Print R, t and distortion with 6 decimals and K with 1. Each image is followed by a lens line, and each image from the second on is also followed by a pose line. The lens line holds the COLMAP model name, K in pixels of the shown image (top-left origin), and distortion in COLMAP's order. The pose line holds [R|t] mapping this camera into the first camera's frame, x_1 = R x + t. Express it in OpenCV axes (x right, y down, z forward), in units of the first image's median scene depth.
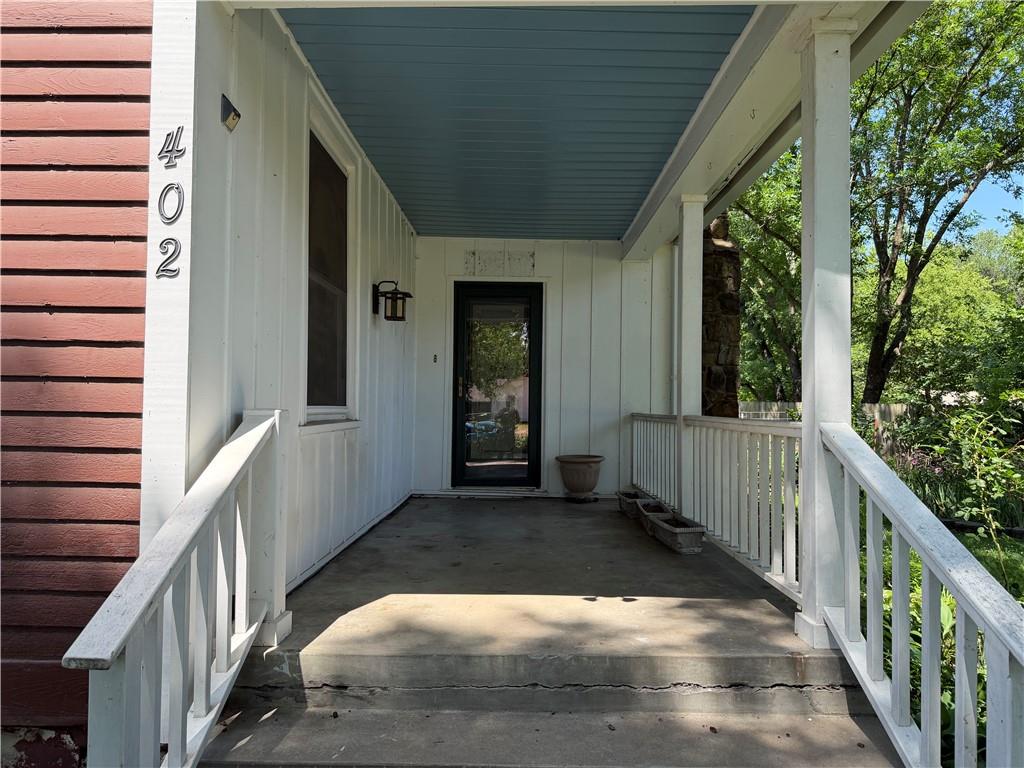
lens RADIAL K [[717.4, 0, 511.8], [0, 717.4, 386.2], [0, 0, 1]] dist [0.042842, -0.058956]
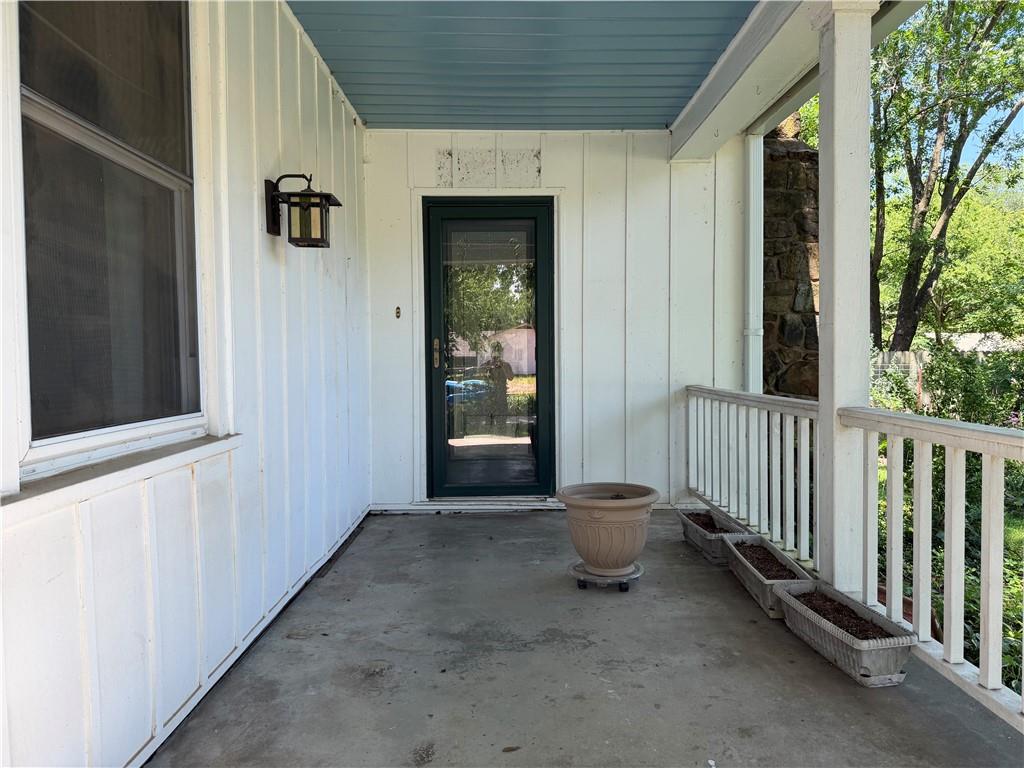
lens RADIAL K [[717.4, 0, 511.9], [0, 717.4, 381.3], [0, 0, 1]] dist [0.042842, -0.058956]
pose [[0.999532, -0.023222, 0.019888, -0.013780], [0.021945, 0.997822, 0.062201, -0.013263], [-0.021289, -0.061735, 0.997865, 0.316551]]
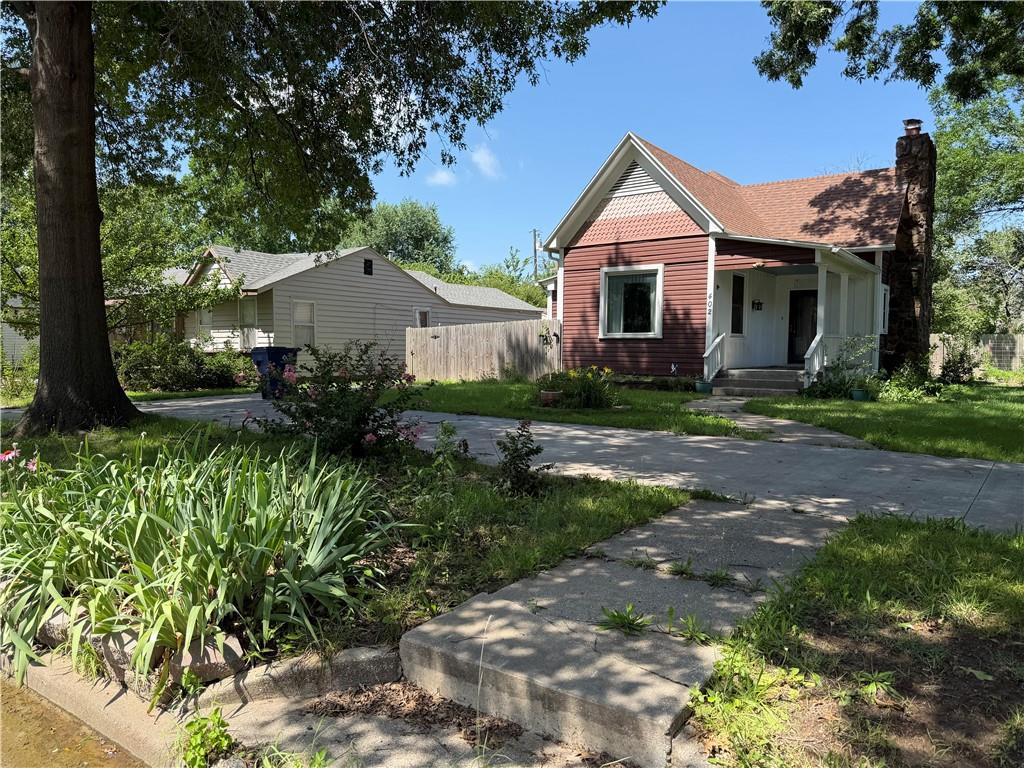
lens RADIAL K [[717.4, 0, 509.0], [0, 717.4, 383.3], [0, 0, 1]] dist [0.042842, -0.058956]
pose [[0.812095, 0.023317, -0.583059, 0.692597], [0.016925, 0.997840, 0.063477, 0.015638], [0.583279, -0.061418, 0.809947, -1.984653]]
